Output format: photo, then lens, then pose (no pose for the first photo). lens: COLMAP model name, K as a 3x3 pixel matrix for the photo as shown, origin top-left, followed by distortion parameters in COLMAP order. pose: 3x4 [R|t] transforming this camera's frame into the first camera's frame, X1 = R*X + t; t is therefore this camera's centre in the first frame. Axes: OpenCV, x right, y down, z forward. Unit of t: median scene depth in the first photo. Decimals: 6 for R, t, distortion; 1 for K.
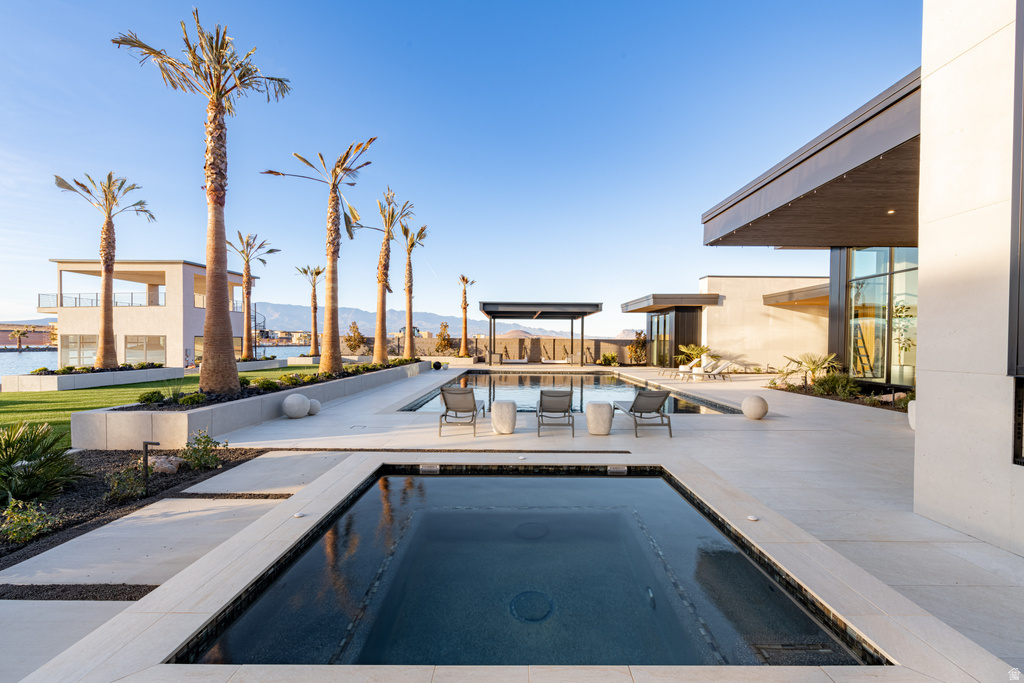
lens RADIAL K [[455.2, 0, 514.5], [0, 455.2, 346.5], [0, 0, 1]] dist [-0.002252, -0.000089]
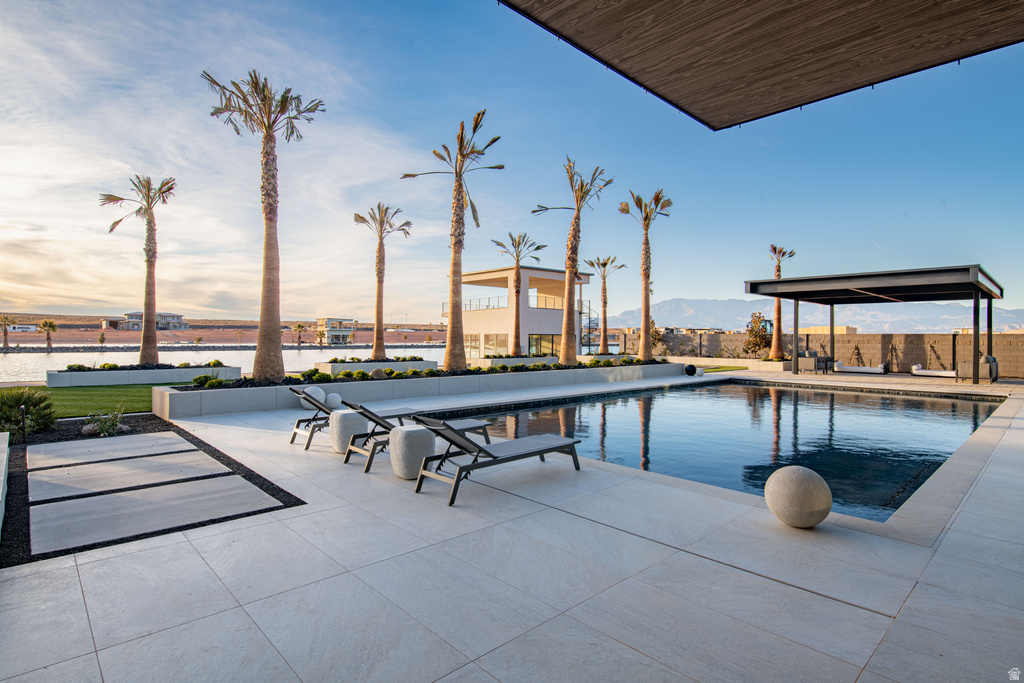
lens RADIAL K [[519.9, 0, 510.1], [0, 519.9, 338.4], [0, 0, 1]] dist [0.000171, 0.000037]
pose [[0.673401, -0.001358, -0.739277, 0.263289], [-0.008835, 0.999912, -0.009884, 0.000427], [0.739225, 0.013187, 0.673329, 0.191841]]
